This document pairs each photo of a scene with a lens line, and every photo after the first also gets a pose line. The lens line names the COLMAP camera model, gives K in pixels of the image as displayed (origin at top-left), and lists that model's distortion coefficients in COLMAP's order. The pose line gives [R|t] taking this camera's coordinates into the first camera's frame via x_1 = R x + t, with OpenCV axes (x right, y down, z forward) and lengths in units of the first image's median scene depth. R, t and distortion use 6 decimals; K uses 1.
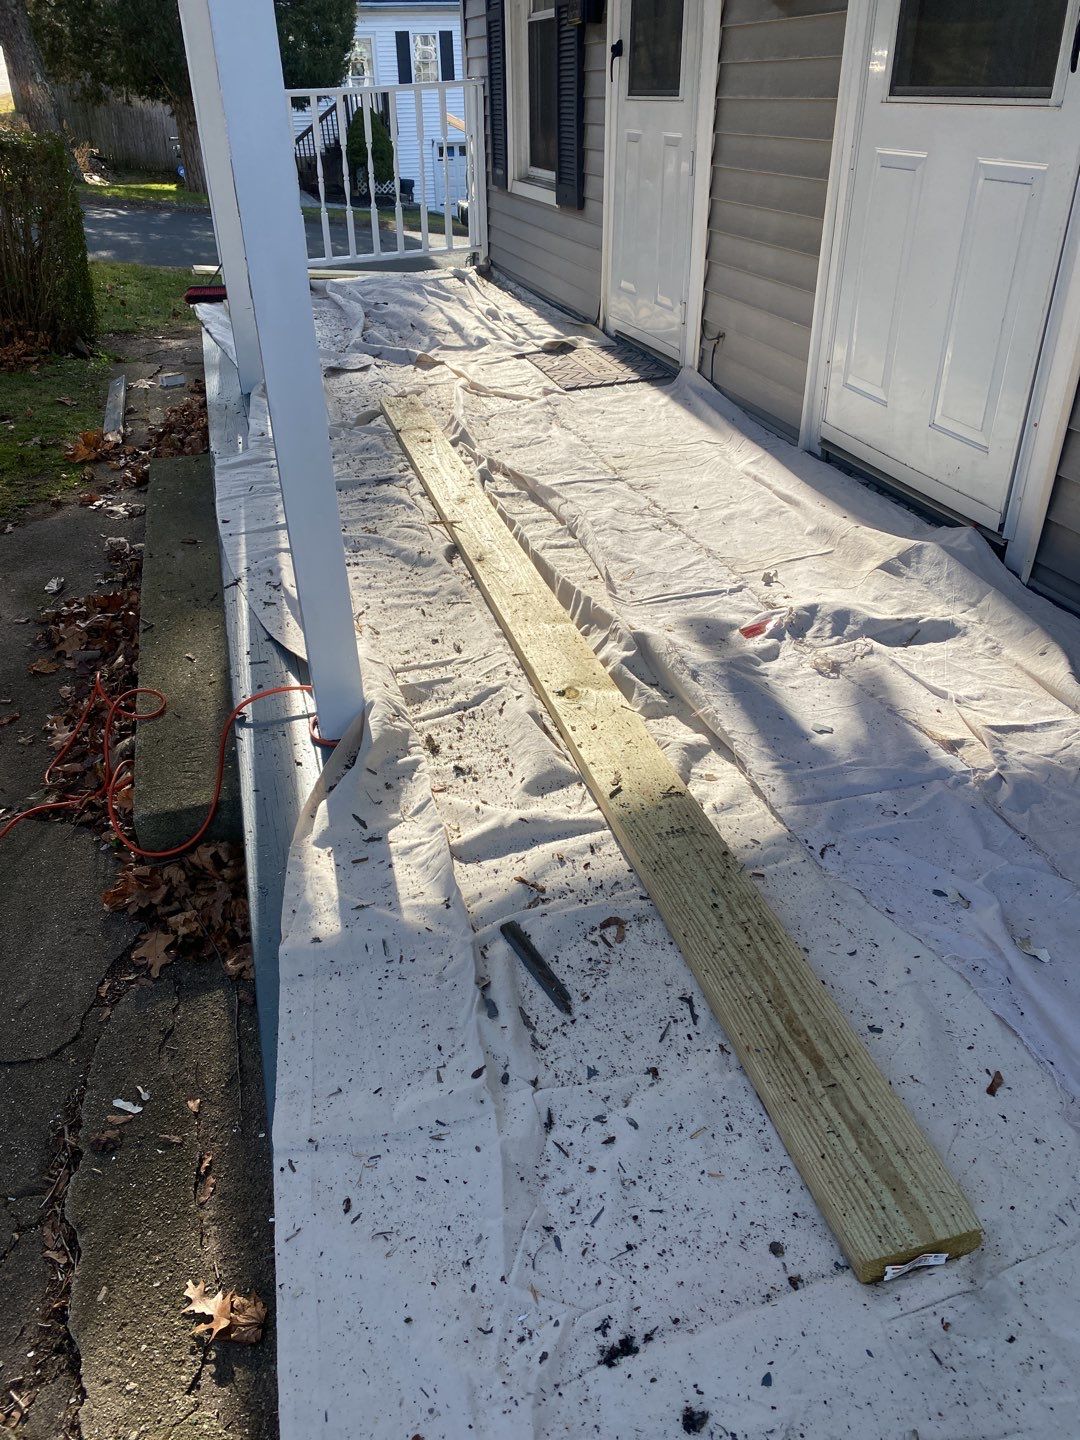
lens RADIAL K [[1099.0, 0, 544.2], [0, 1099.0, 720.2], [0, 0, 1]] dist [0.043887, -0.056836]
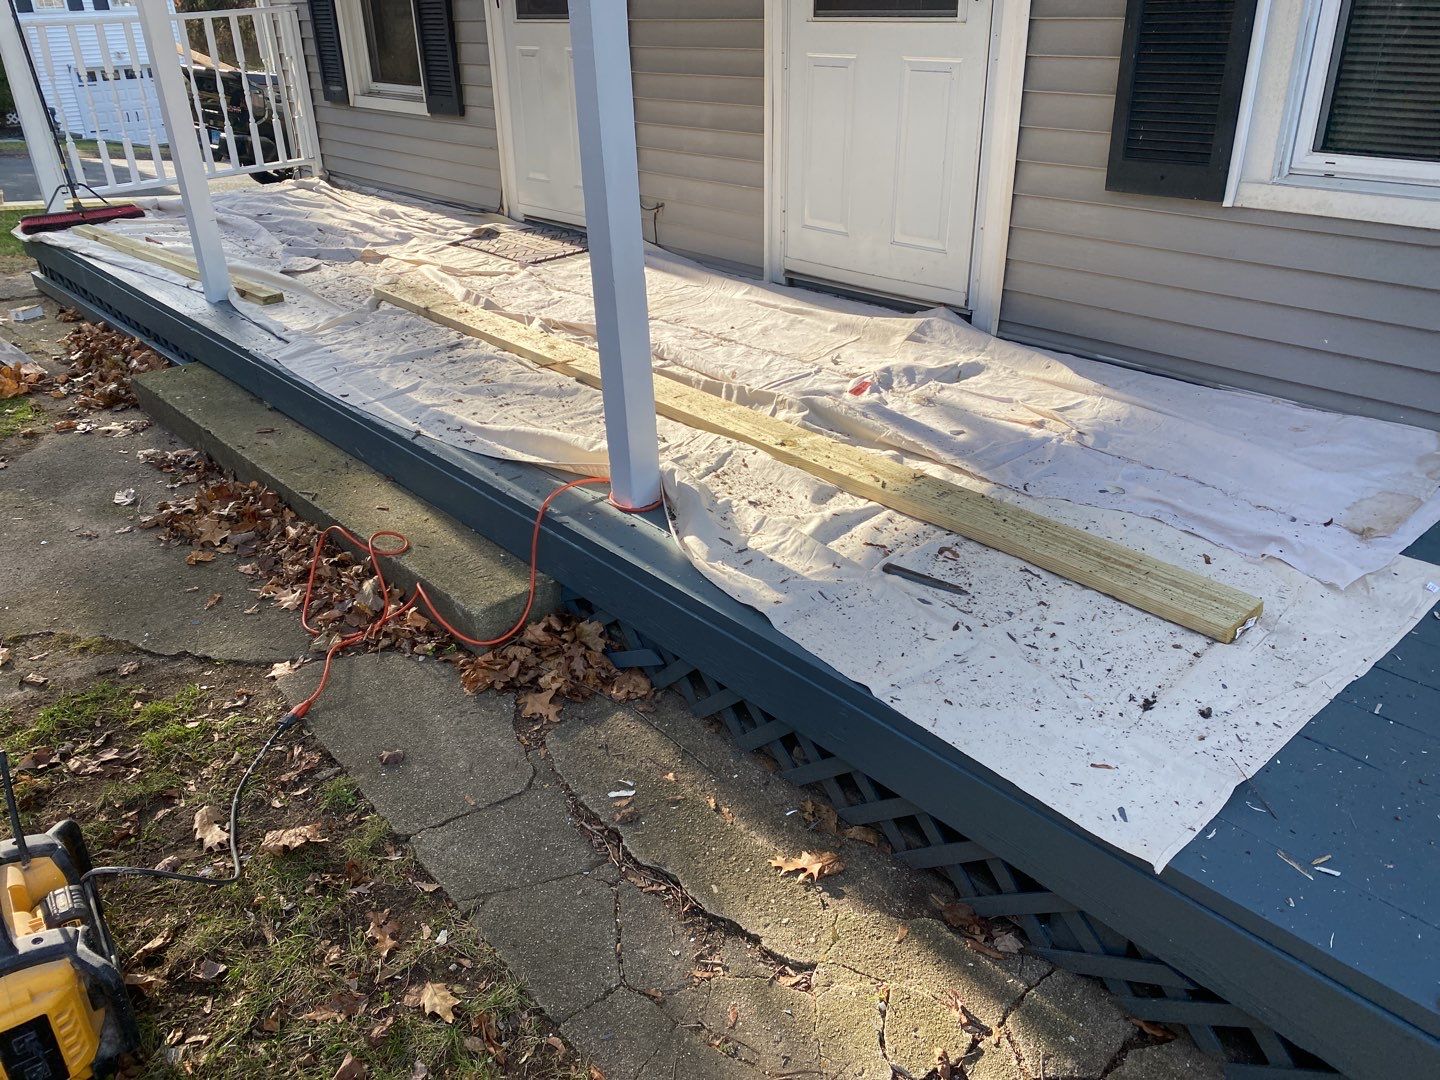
lens RADIAL K [[1099.0, 0, 720.1], [0, 1099.0, 536.3], [0, 0, 1]] dist [0.043887, -0.056836]
pose [[0.895163, -0.200858, 0.397918, -0.545575], [0.229844, 0.972881, -0.025977, 0.091925], [-0.381909, 0.114713, 0.917053, -0.175567]]
